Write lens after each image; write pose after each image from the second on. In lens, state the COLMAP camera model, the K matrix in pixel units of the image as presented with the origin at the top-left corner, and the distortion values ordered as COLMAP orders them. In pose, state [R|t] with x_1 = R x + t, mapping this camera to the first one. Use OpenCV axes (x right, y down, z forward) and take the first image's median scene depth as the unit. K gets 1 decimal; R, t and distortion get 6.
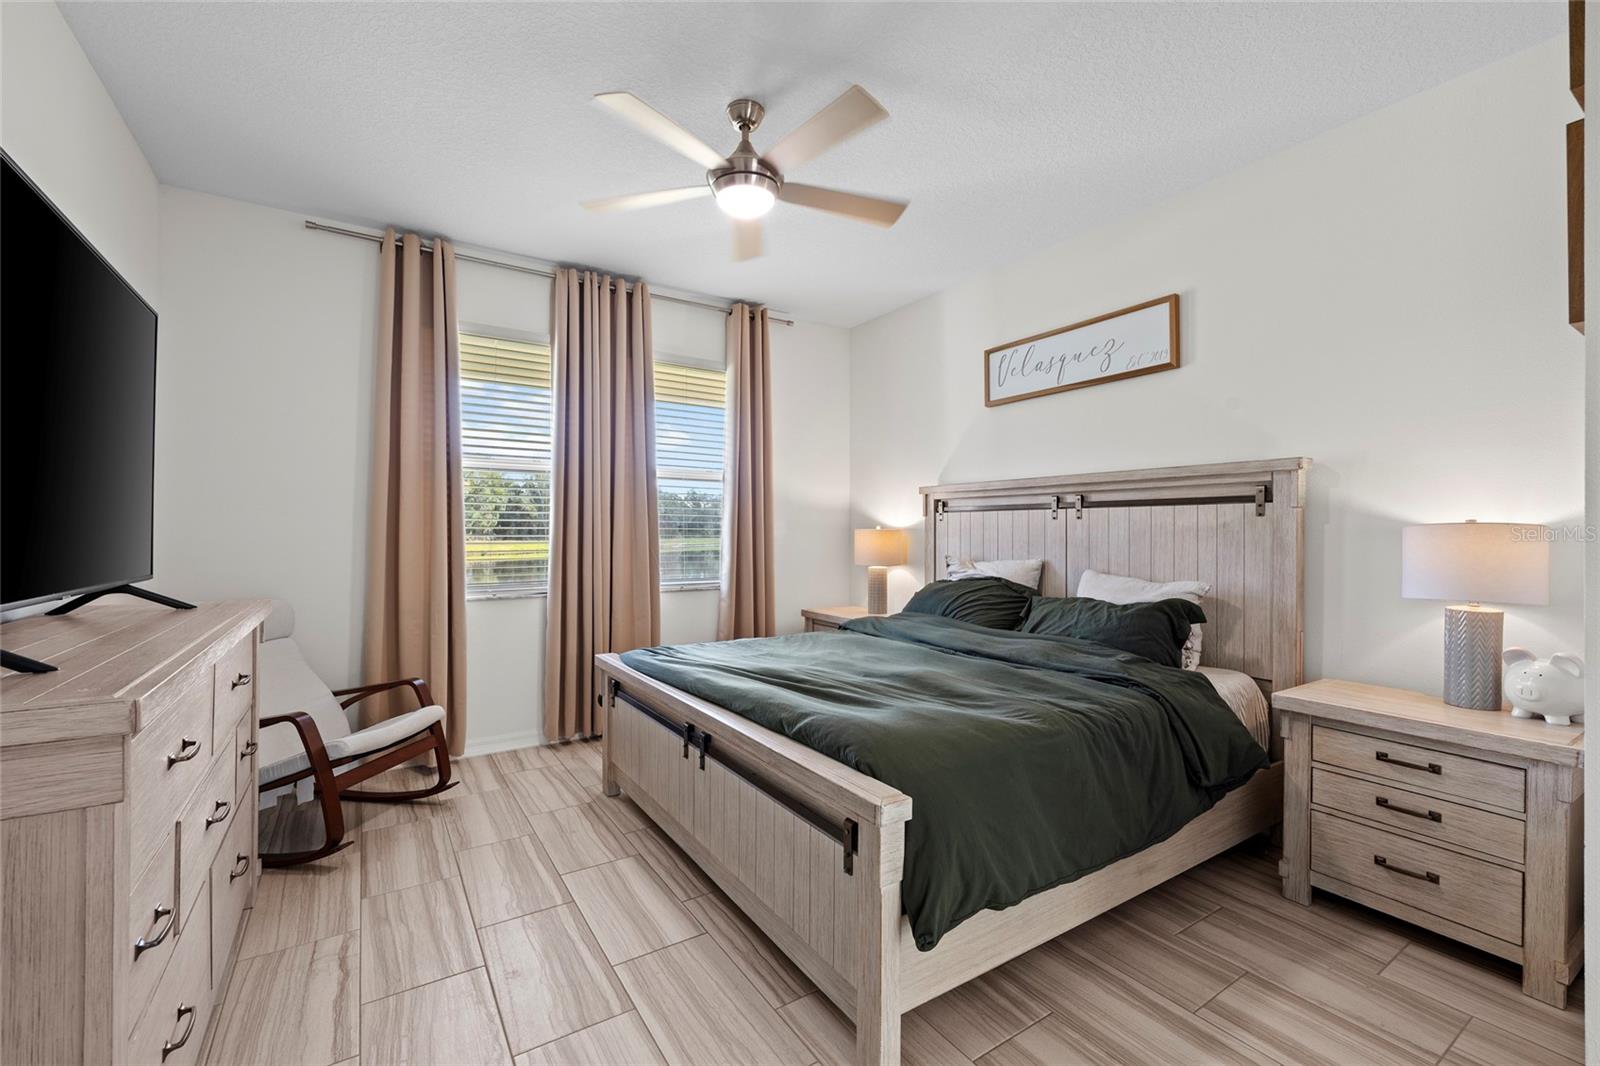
lens RADIAL K [[673.4, 0, 798.9], [0, 673.4, 540.3], [0, 0, 1]] dist [-0.000121, -0.000186]
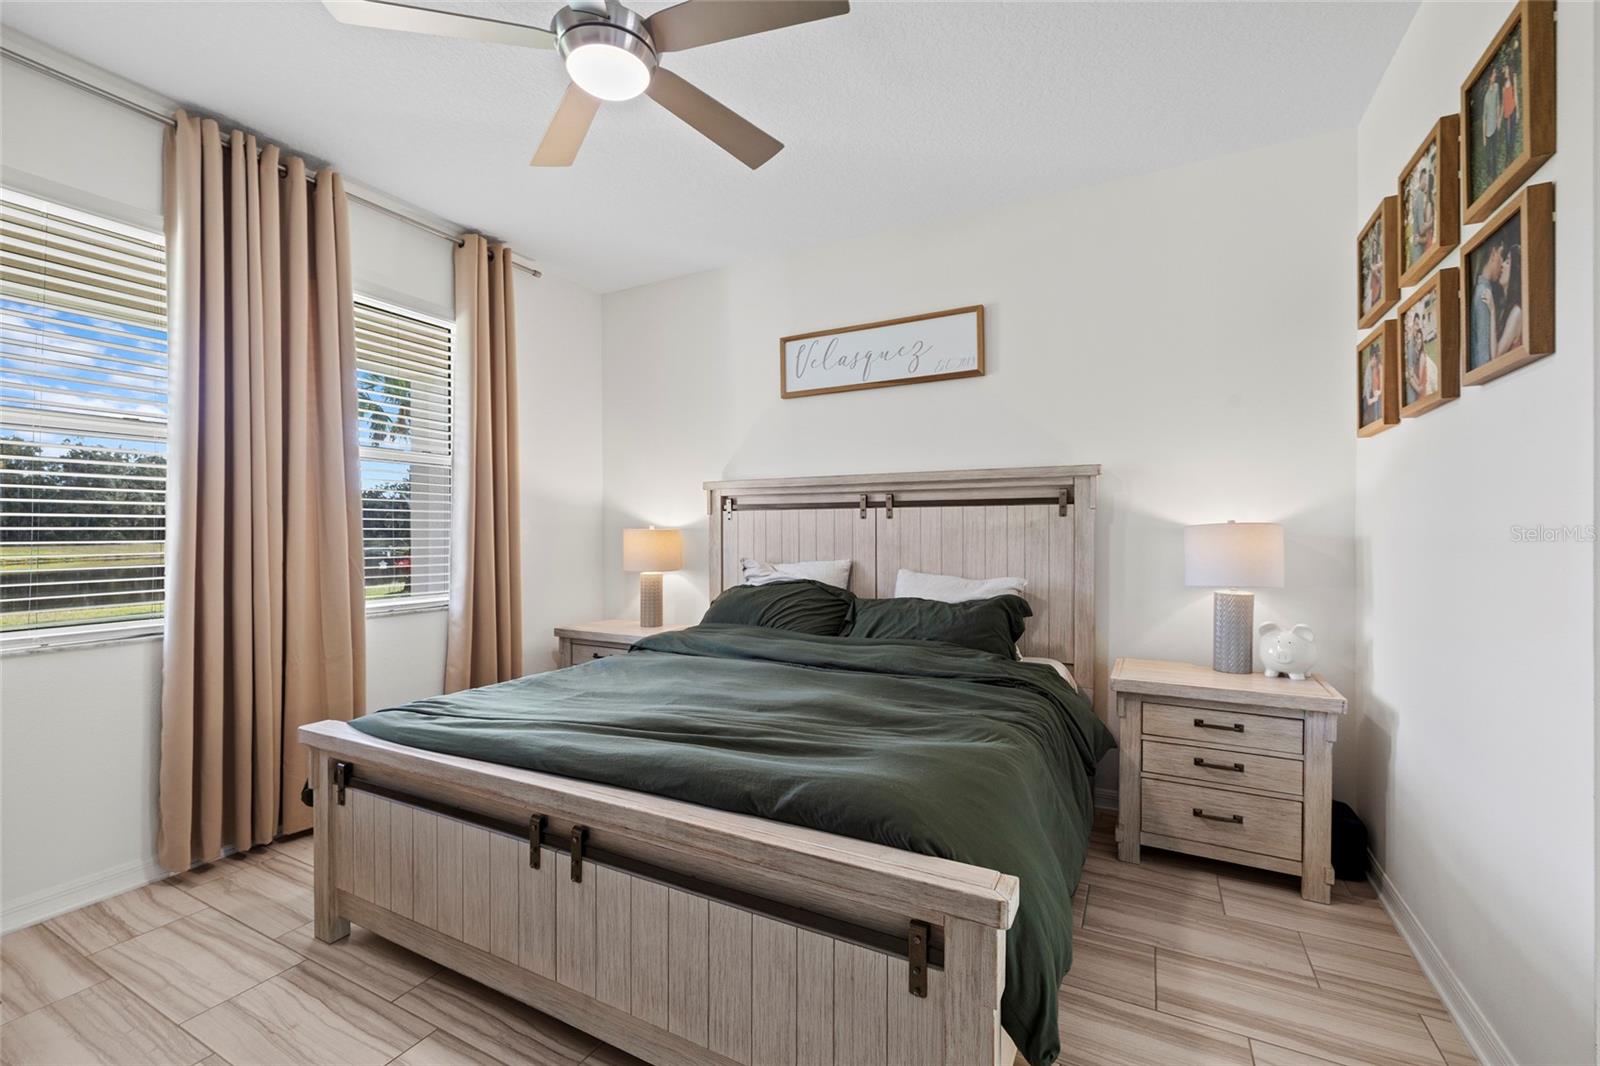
lens RADIAL K [[673.4, 0, 798.9], [0, 673.4, 540.3], [0, 0, 1]] dist [-0.000121, -0.000186]
pose [[0.872178, -0.011136, 0.489062, -0.210734], [0.011076, 0.999934, 0.003015, -0.004153], [-0.489063, 0.002788, 0.872244, 0.223273]]
